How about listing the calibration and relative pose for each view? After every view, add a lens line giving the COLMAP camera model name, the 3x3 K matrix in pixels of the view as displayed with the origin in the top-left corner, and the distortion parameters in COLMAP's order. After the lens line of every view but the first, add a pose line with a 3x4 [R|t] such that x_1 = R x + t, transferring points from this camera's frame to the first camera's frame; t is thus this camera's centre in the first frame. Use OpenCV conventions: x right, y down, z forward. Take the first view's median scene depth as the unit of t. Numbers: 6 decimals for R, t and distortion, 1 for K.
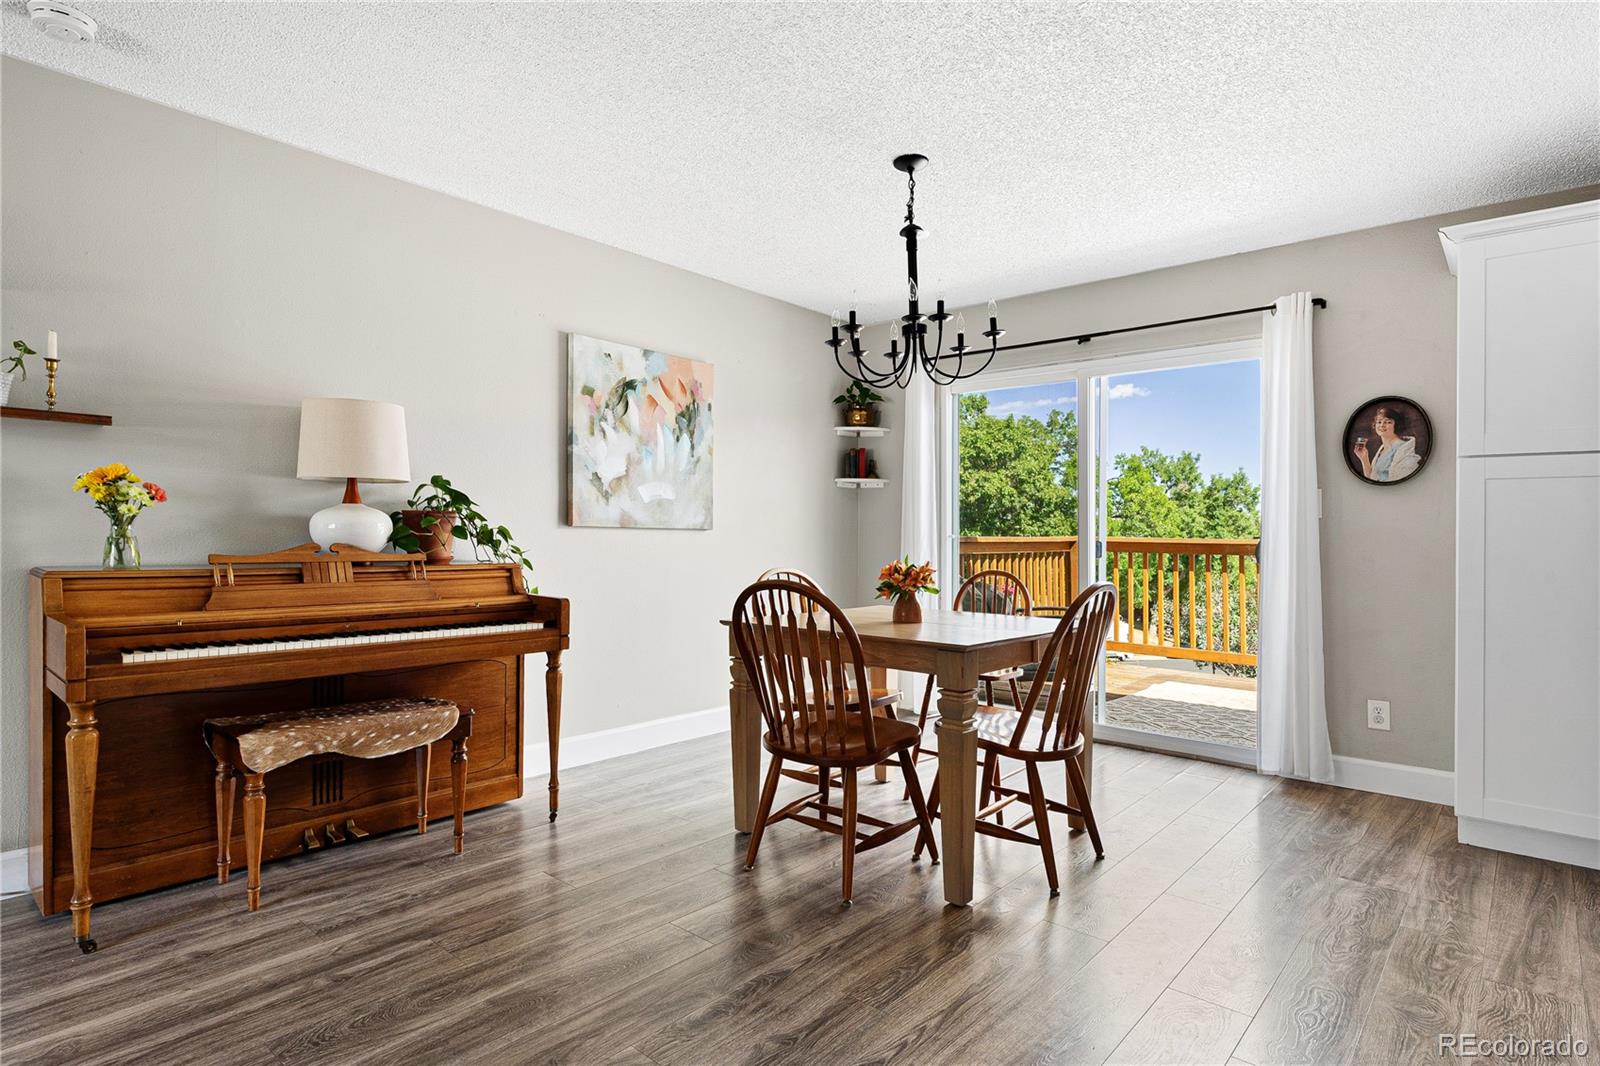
lens RADIAL K [[832.8, 0, 807.6], [0, 832.8, 537.4], [0, 0, 1]] dist [0.017331, -0.006559]
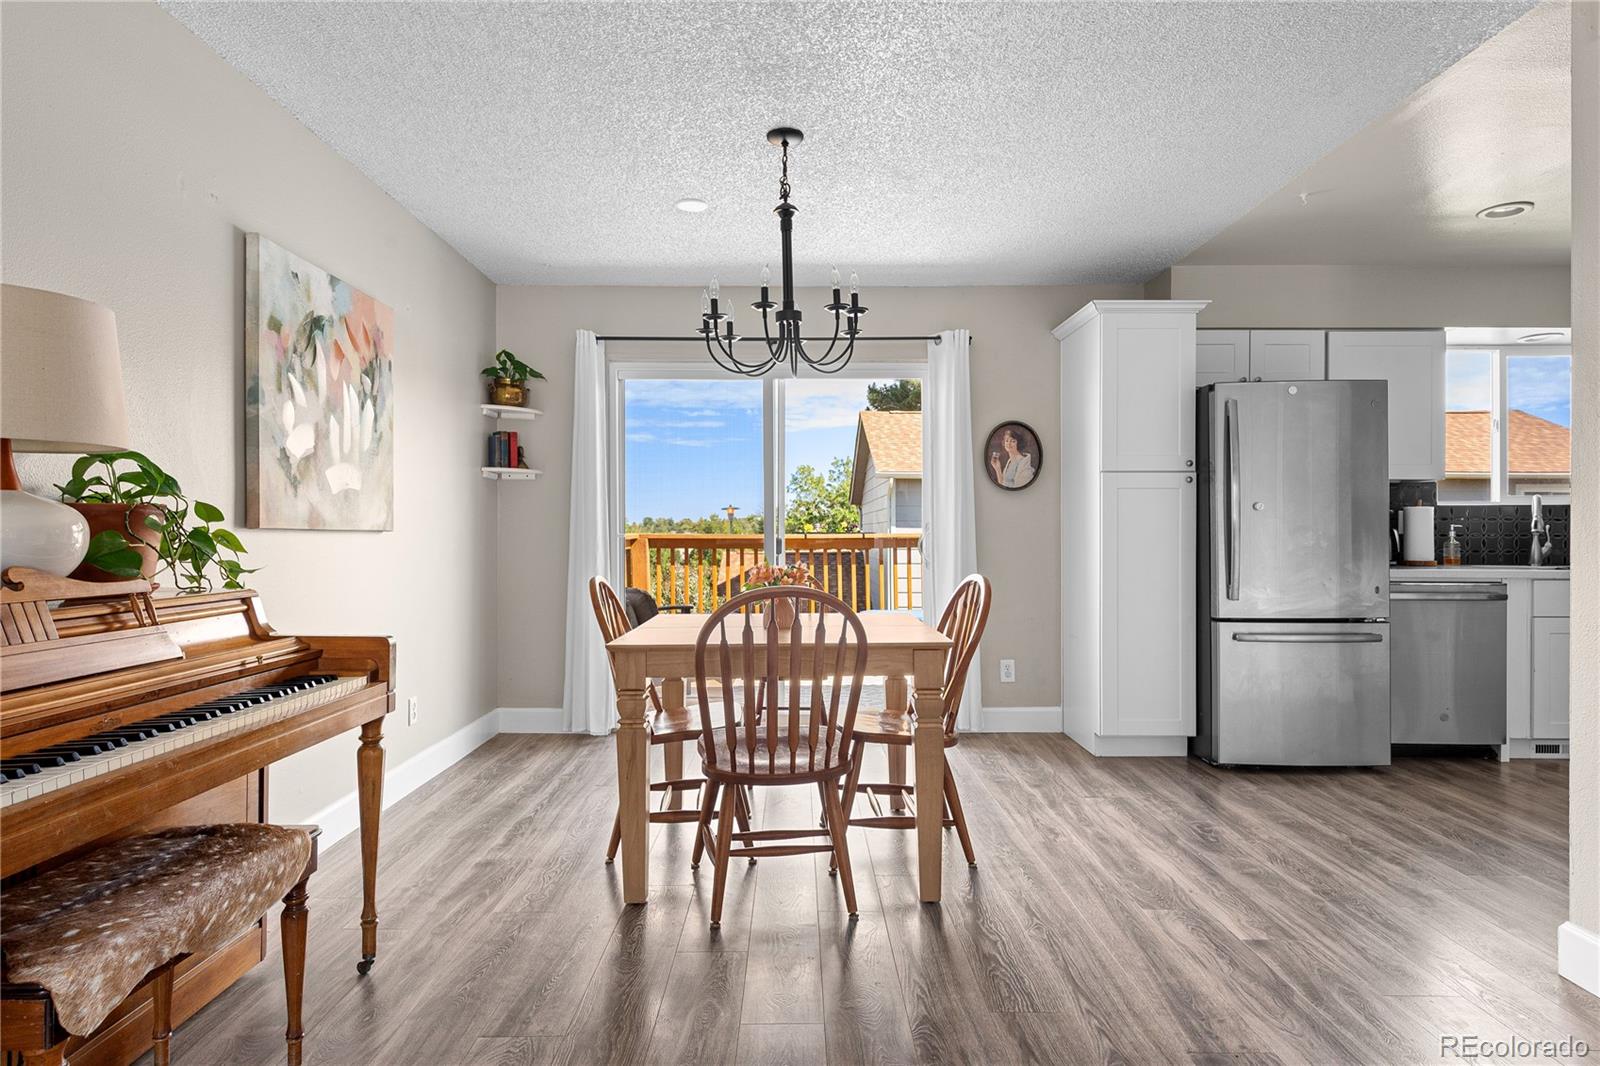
lens RADIAL K [[872.2, 0, 795.0], [0, 872.2, 535.5], [0, 0, 1]] dist [0.020745, -0.011579]
pose [[0.756029, -0.014778, 0.654371, -0.433096], [0.013282, 0.999886, 0.007235, -0.007945], [-0.654403, 0.003221, 0.756139, 0.213439]]
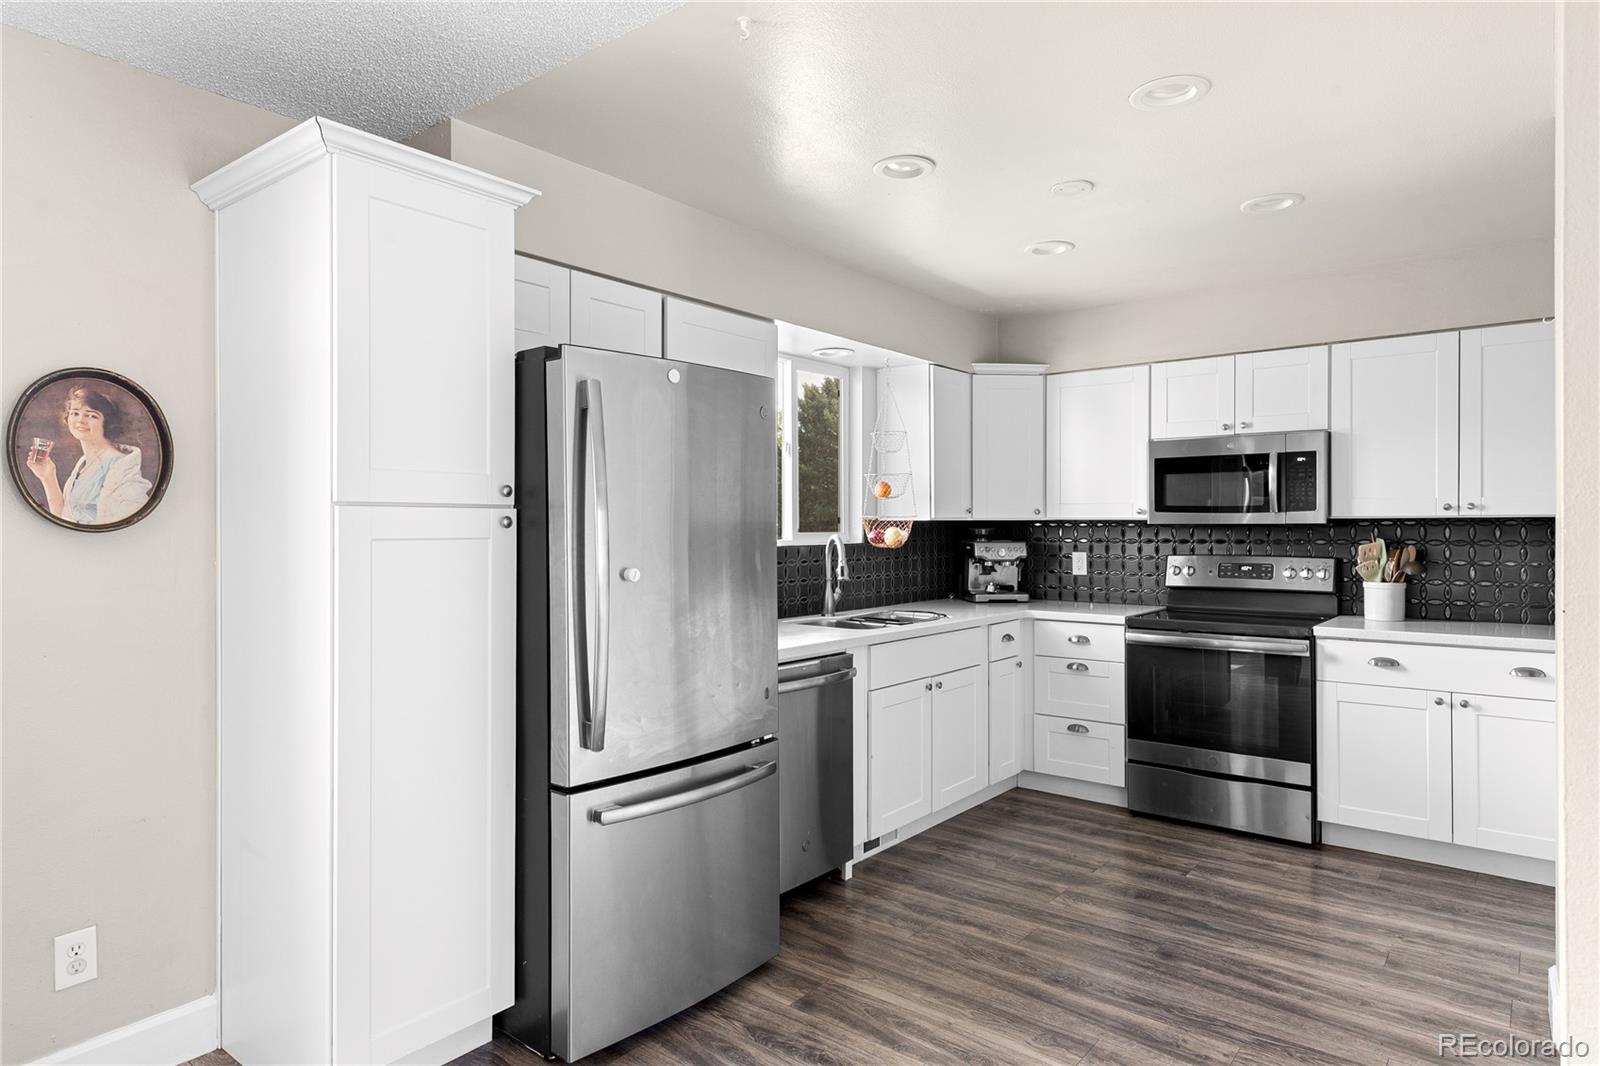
lens RADIAL K [[944.6, 0, 794.1], [0, 944.6, 519.2], [0, 0, 1]] dist [0.018379, -0.010707]
pose [[-0.042999, -0.008759, 0.999037, 0.055305], [0.007392, 0.999931, 0.009085, -0.072782], [-0.999048, 0.007776, -0.042931, 0.574980]]
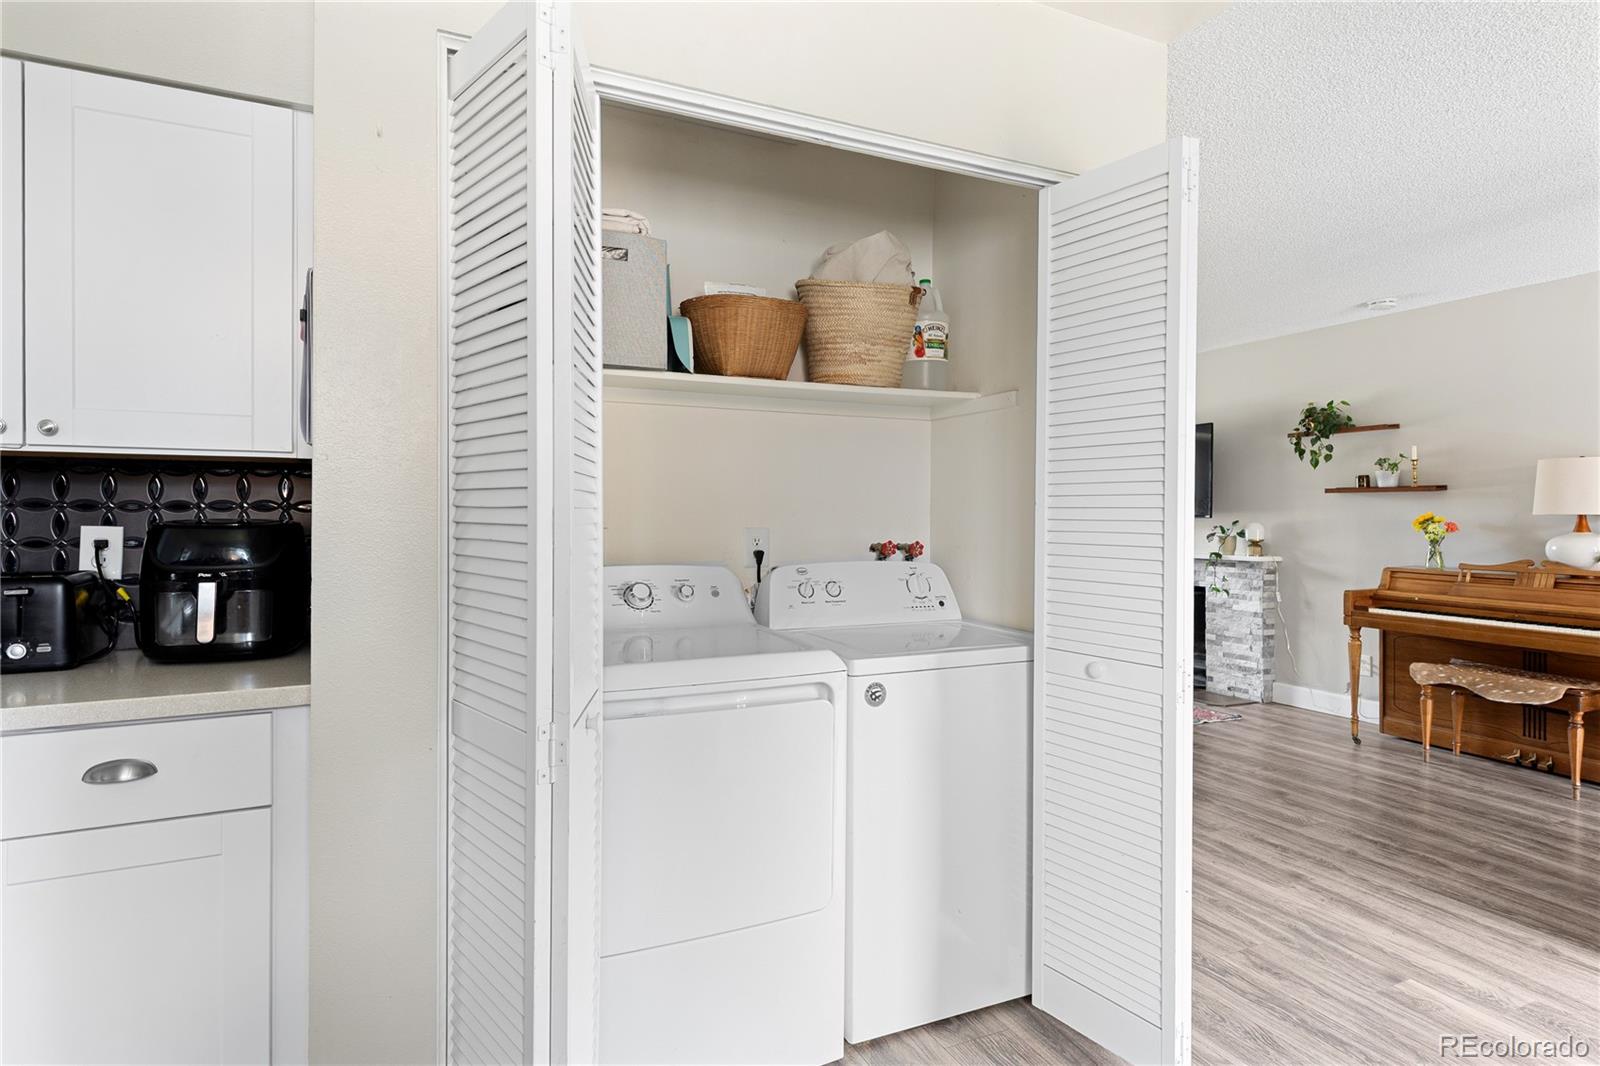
lens RADIAL K [[832.8, 0, 802.9], [0, 832.8, 519.3], [0, 0, 1]] dist [0.017331, -0.006559]
pose [[-0.391073, -0.008313, -0.920322, 1.008337], [-0.015507, 0.999877, -0.002443, -0.032204], [0.920229, 0.013316, -0.391153, 0.313183]]
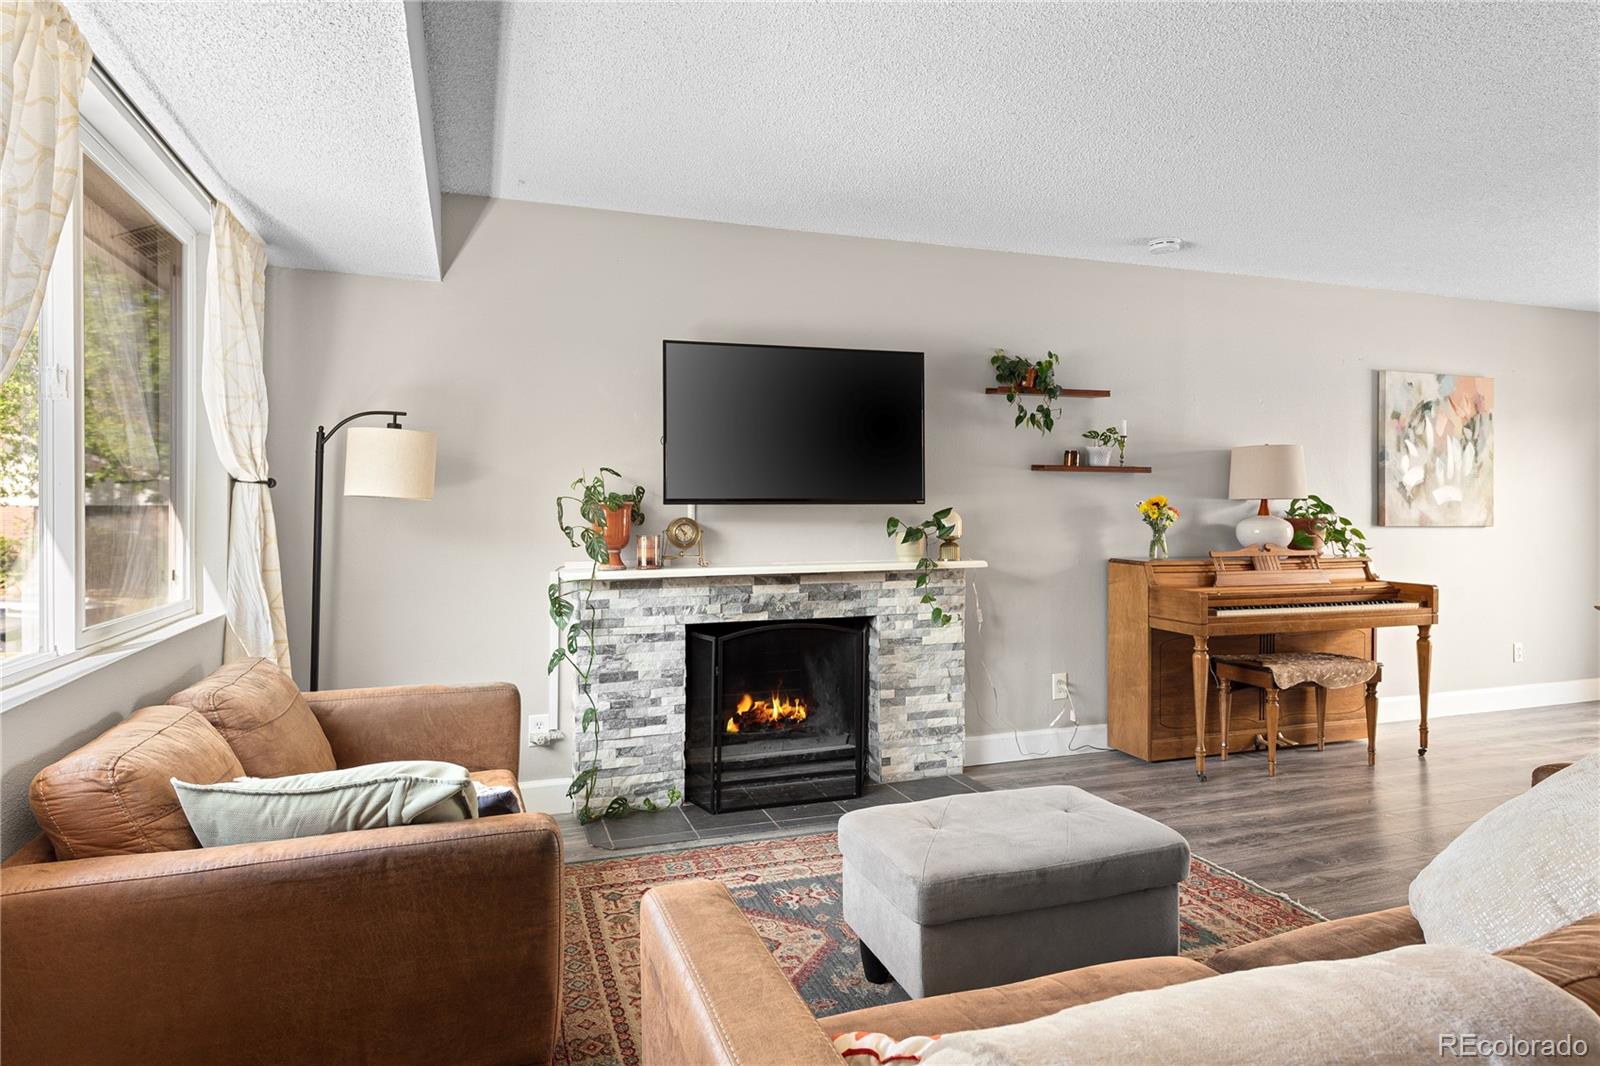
lens RADIAL K [[872.2, 0, 804.4], [0, 872.2, 526.2], [0, 0, 1]] dist [0.020745, -0.011579]
pose [[0.860780, -0.011403, -0.508850, -0.375866], [0.012272, 0.999923, -0.001649, -0.023721], [0.508830, -0.004825, 0.860854, -0.575247]]
